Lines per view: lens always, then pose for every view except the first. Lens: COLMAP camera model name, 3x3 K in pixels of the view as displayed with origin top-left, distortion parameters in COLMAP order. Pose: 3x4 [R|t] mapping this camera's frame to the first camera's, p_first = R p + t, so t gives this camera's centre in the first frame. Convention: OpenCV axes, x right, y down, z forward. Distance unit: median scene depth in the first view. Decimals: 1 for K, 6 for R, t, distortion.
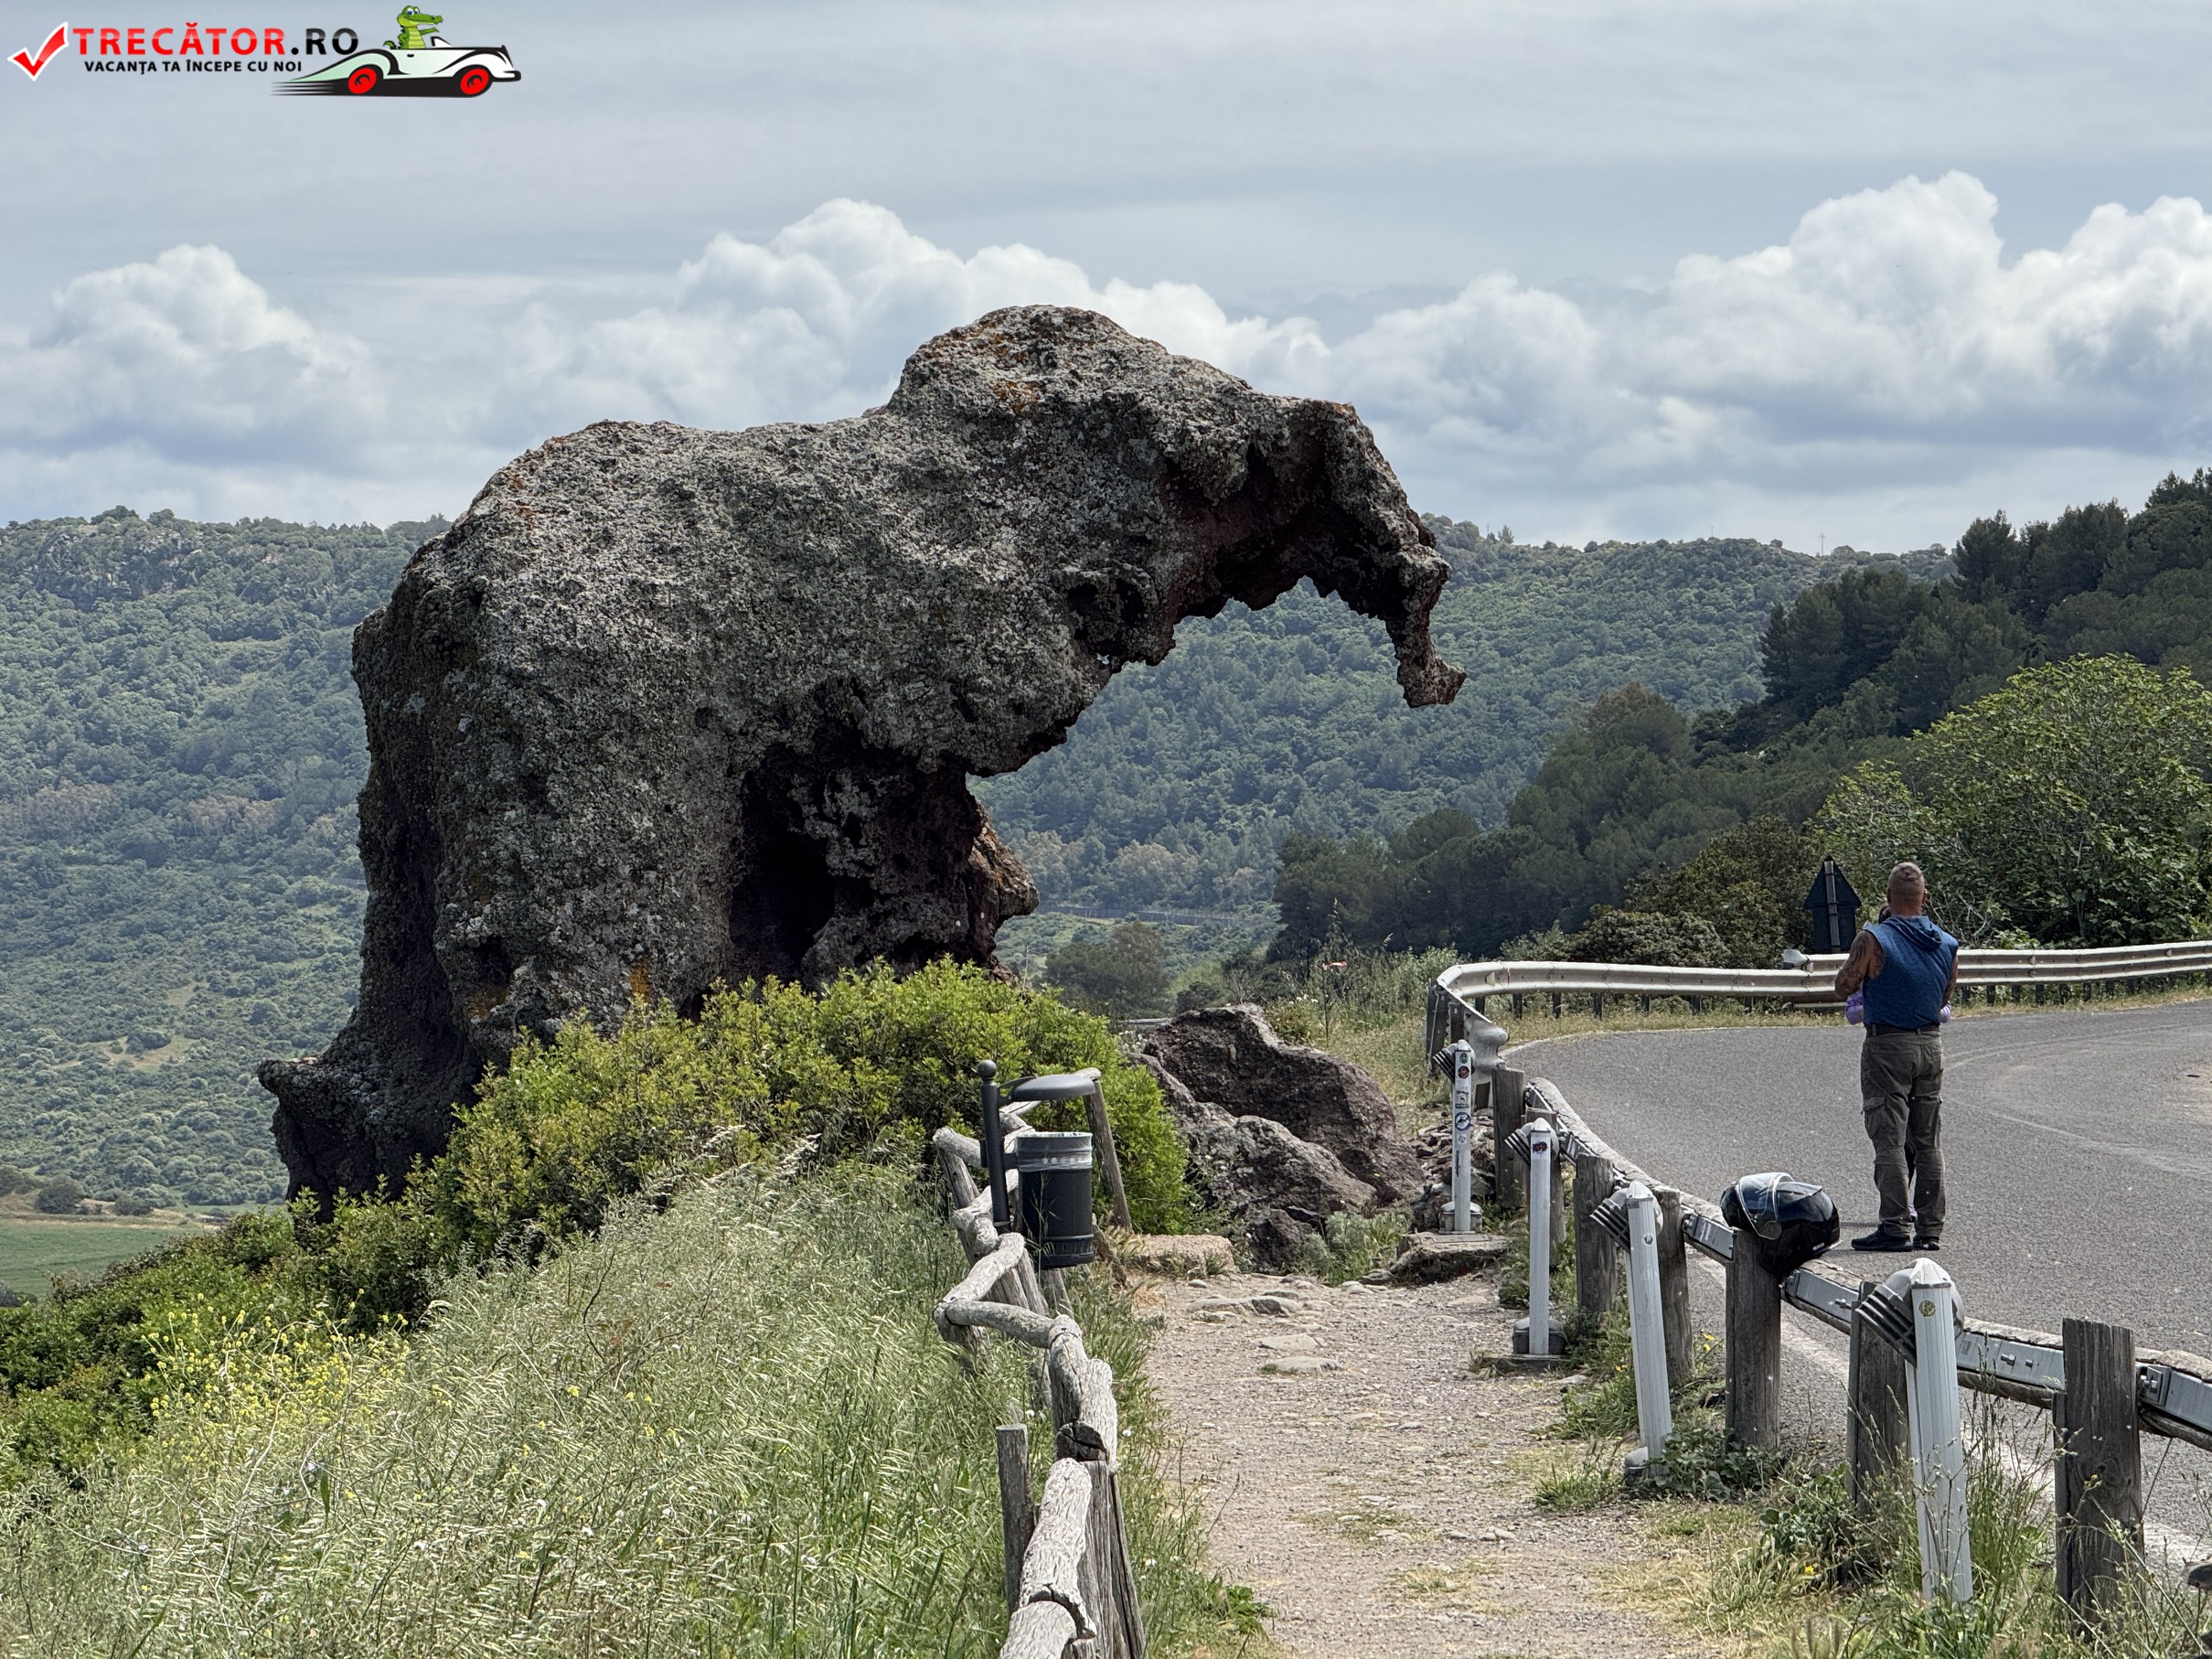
lens RADIAL K [[7758.4, 0, 1060.1], [0, 7758.4, 825.2], [0, 0, 1]] dist [0.234293, 1.721905]
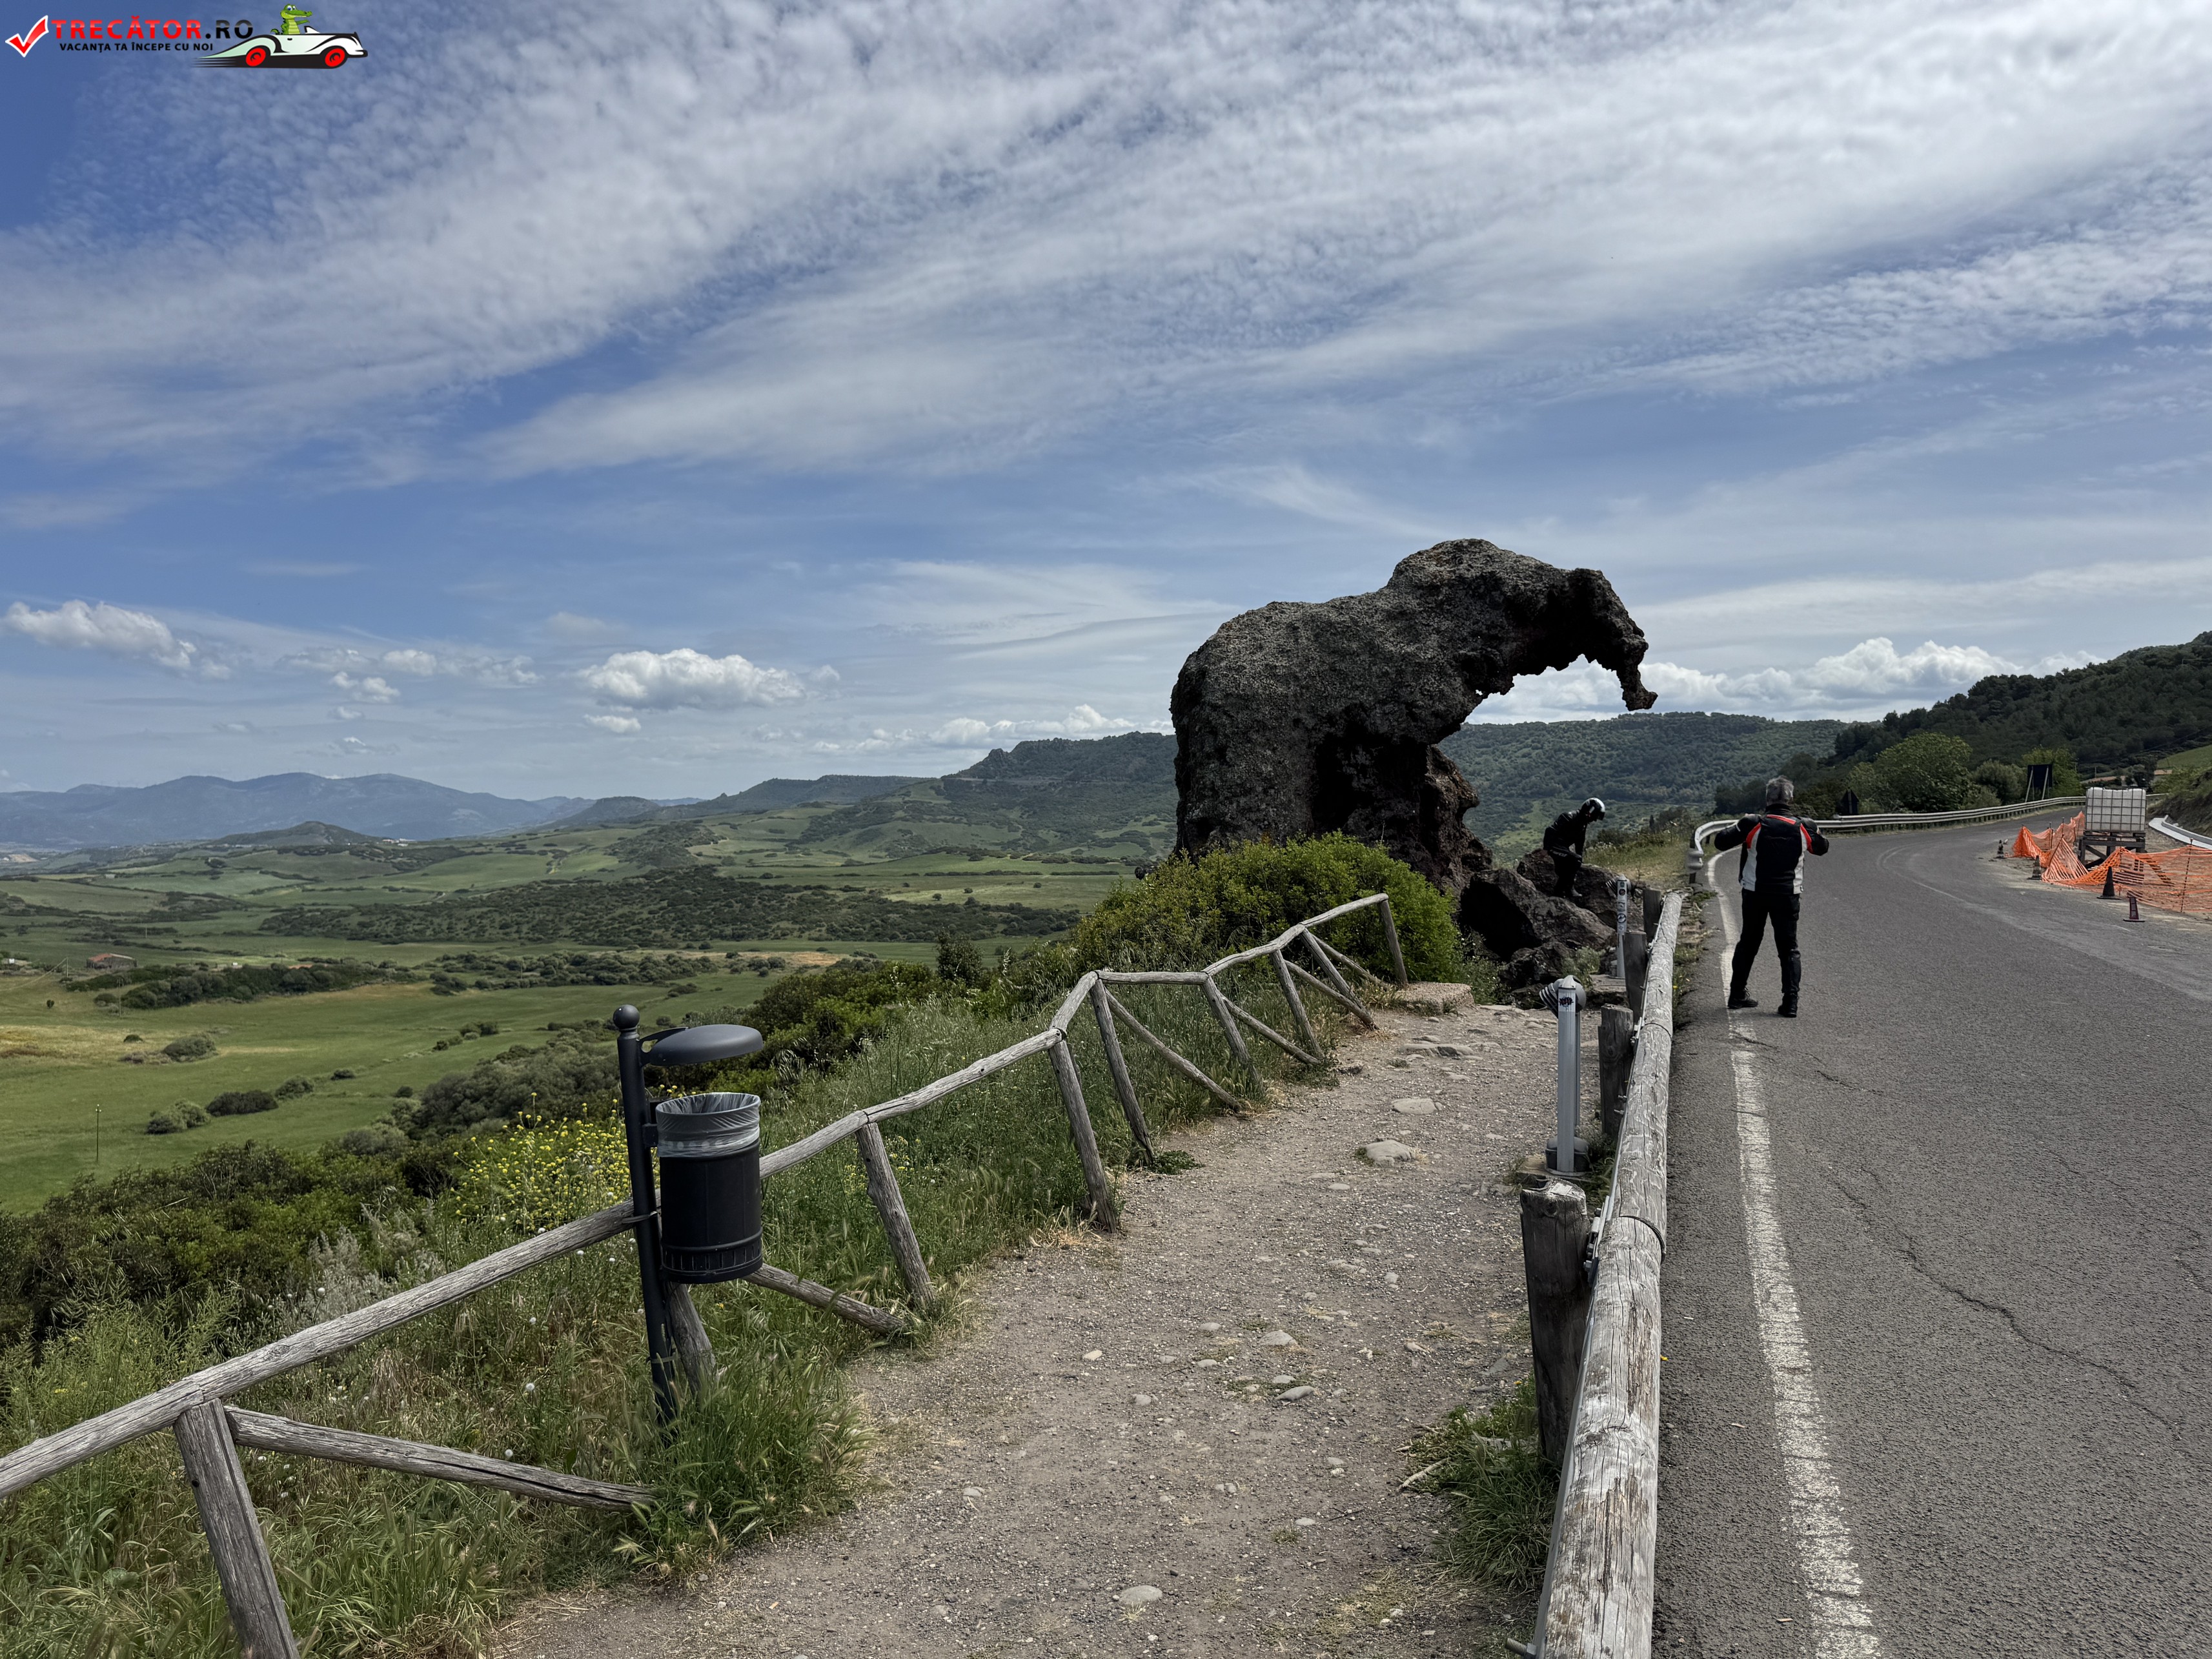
lens RADIAL K [[1544.0, 0, 1113.3], [0, 1544.0, 833.4], [0, 0, 1]] dist [0.179419, -0.339187]
pose [[0.943019, 0.003015, -0.332724, 0.055813], [0.006818, 0.999574, 0.028382, 0.005610], [0.332668, -0.029033, 0.942597, 0.545026]]
